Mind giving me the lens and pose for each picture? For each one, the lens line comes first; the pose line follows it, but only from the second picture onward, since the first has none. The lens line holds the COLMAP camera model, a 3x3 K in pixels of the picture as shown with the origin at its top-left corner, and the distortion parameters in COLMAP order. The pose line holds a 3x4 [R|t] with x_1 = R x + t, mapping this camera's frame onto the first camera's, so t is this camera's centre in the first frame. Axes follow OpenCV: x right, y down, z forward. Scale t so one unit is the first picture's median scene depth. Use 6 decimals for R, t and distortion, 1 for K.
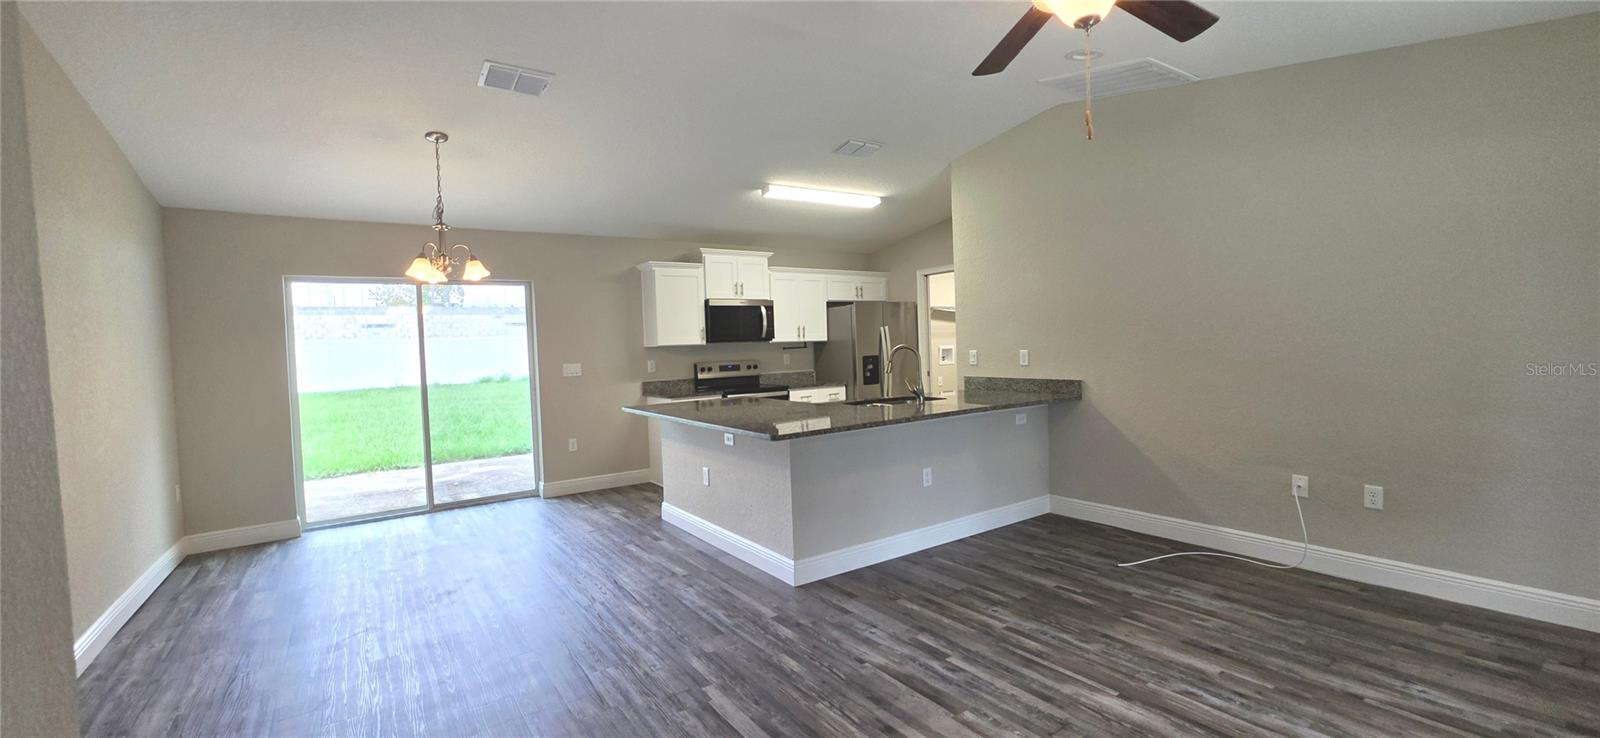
lens RADIAL K [[643.7, 0, 800.0], [0, 643.7, 369.0], [0, 0, 1]] dist [-0.000548, -0.000149]
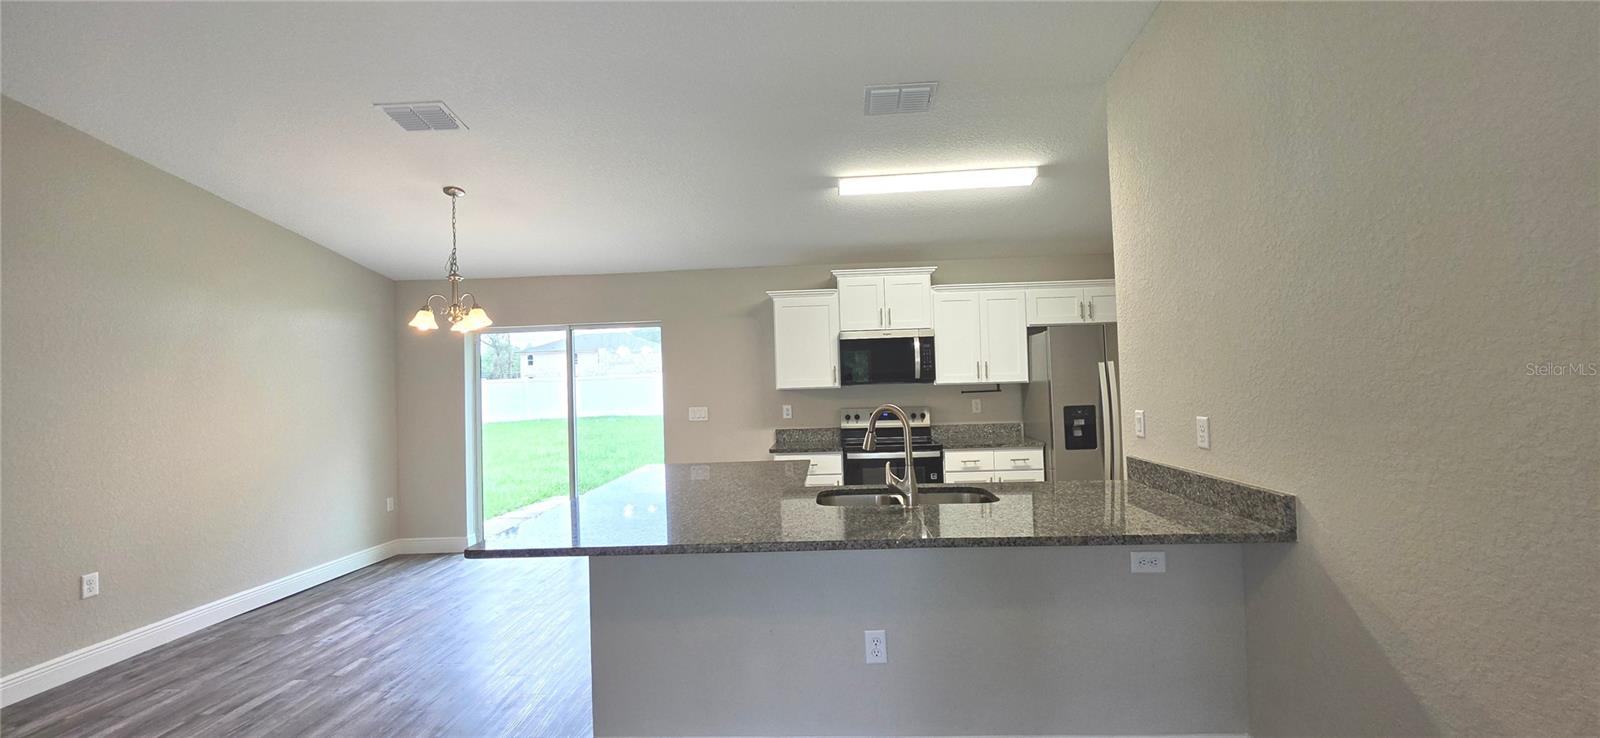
lens RADIAL K [[643.7, 0, 800.0], [0, 643.7, 369.0], [0, 0, 1]] dist [-0.000548, -0.000149]
pose [[0.797250, -0.004387, -0.603633, 0.300919], [-0.020577, 0.999195, -0.034440, -0.031810], [0.603298, 0.039878, 0.796518, 0.316016]]
